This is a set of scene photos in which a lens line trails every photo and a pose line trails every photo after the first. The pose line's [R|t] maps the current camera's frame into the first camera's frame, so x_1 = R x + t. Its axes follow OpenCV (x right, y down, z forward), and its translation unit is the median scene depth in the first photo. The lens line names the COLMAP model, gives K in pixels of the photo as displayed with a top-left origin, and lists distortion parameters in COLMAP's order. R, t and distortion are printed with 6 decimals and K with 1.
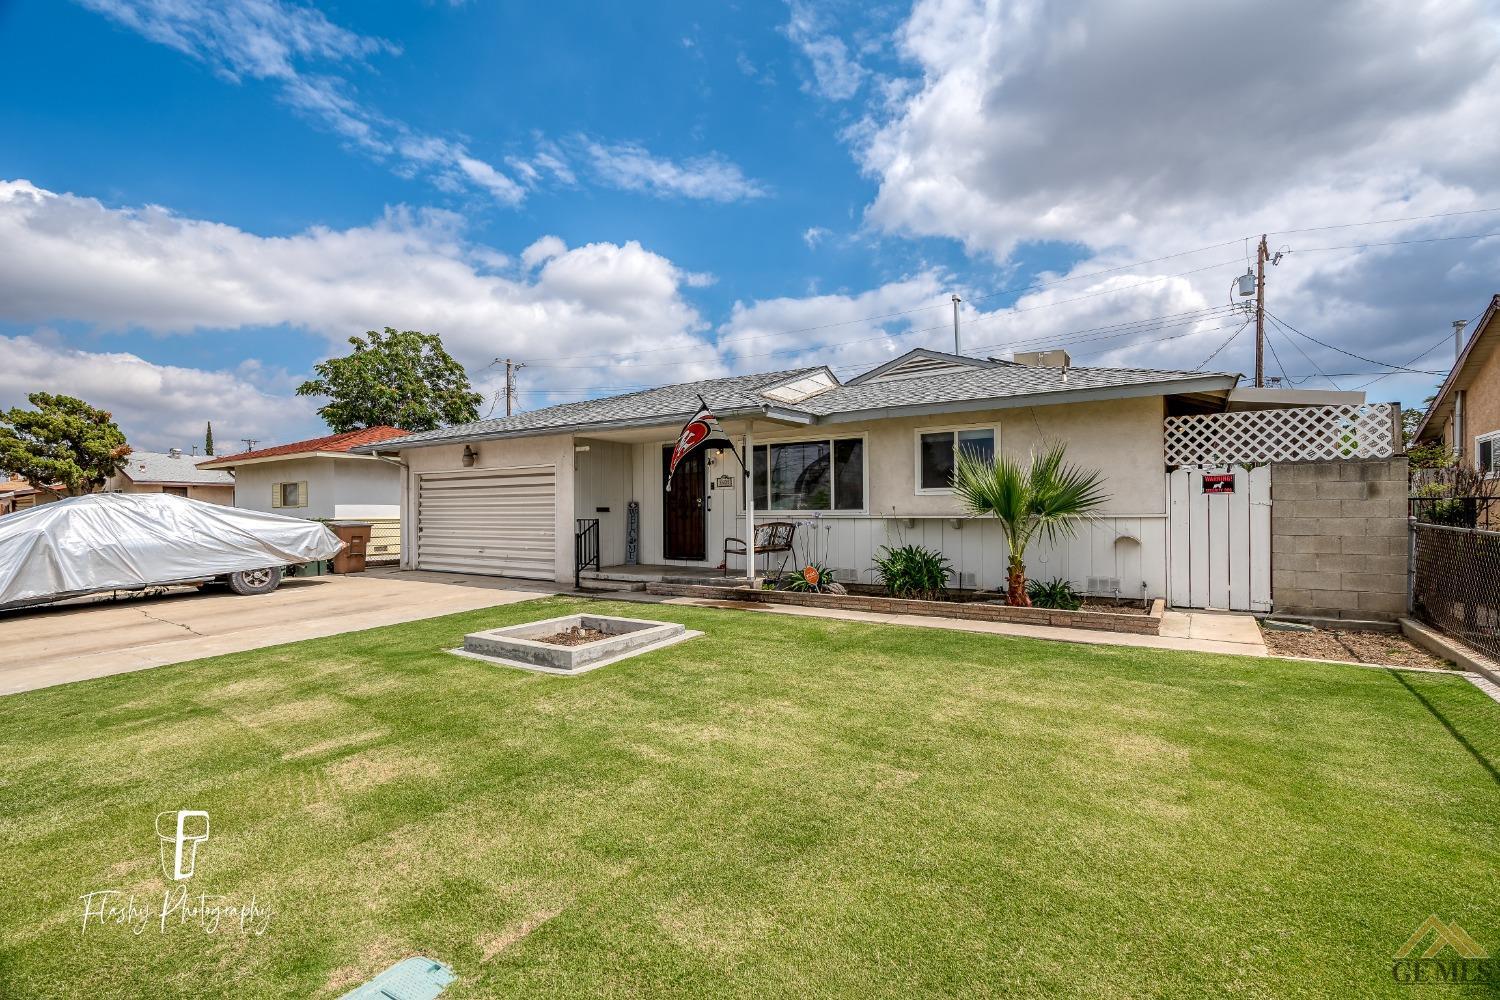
lens RADIAL K [[678.7, 0, 746.6], [0, 678.7, 507.6], [0, 0, 1]] dist [-0.011519, 0.003723]
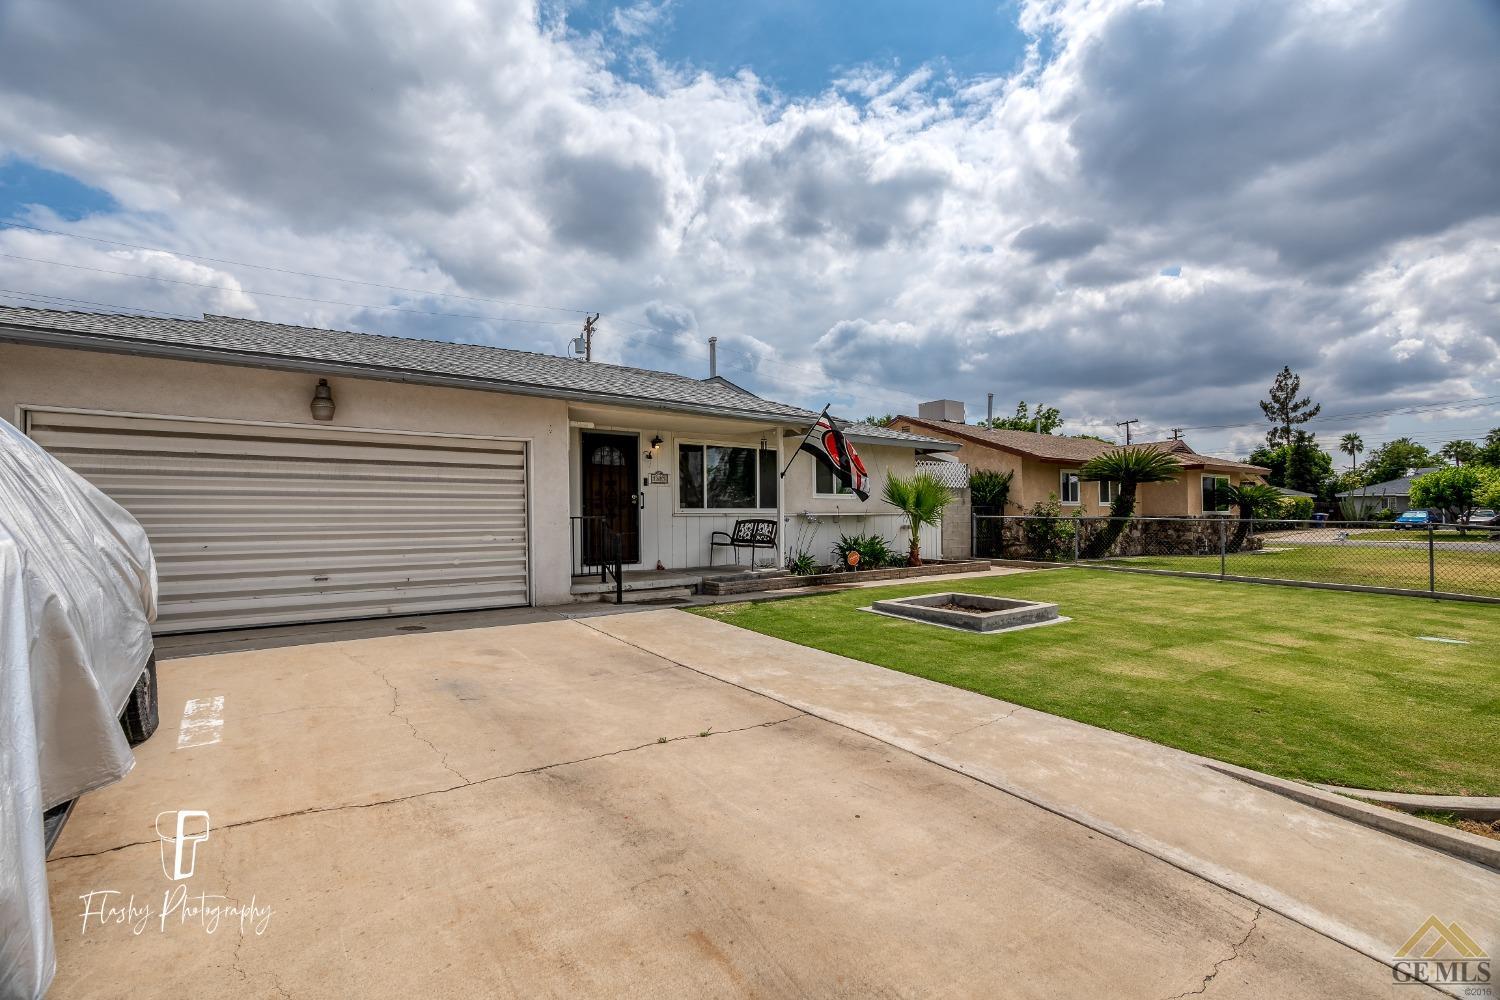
lens RADIAL K [[678.7, 0, 743.5], [0, 678.7, 511.2], [0, 0, 1]] dist [-0.011519, 0.003723]
pose [[0.338304, 0.009855, 0.940985, -0.967001], [-0.002228, 0.999951, -0.009671, 0.018827], [-0.941034, 0.001175, 0.338309, 0.614224]]
